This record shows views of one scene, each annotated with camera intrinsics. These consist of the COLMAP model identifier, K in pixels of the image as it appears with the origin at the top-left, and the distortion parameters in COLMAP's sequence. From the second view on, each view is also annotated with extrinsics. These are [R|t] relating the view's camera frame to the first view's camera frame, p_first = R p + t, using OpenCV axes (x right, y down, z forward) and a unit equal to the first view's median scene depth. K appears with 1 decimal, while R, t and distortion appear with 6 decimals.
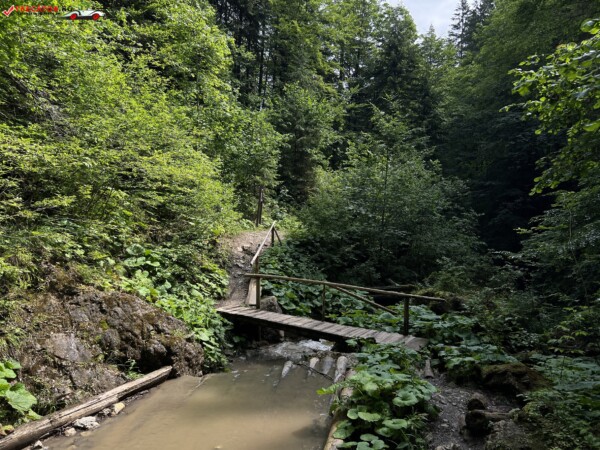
lens RADIAL K [[453.5, 0, 299.8], [0, 453.5, 225.6], [0, 0, 1]] dist [0.041226, -0.027639]
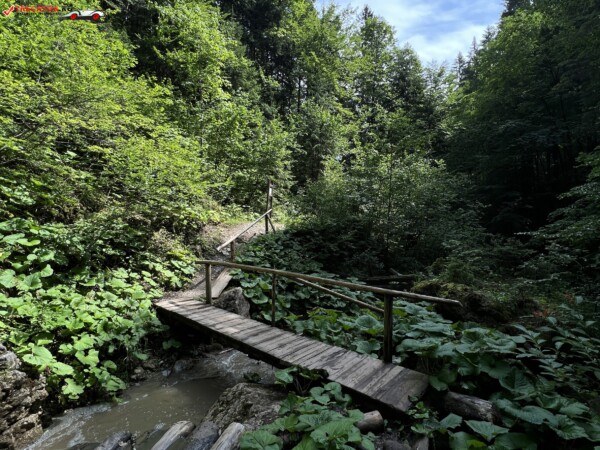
lens RADIAL K [[314.7, 0, 300.3], [0, 314.7, 224.5], [0, 0, 1]] dist [-0.004053, 0.001032]
pose [[0.990819, -0.016145, -0.134228, 0.104589], [0.012131, 0.999456, -0.030674, 0.045947], [0.134650, 0.028764, 0.990476, 0.343043]]
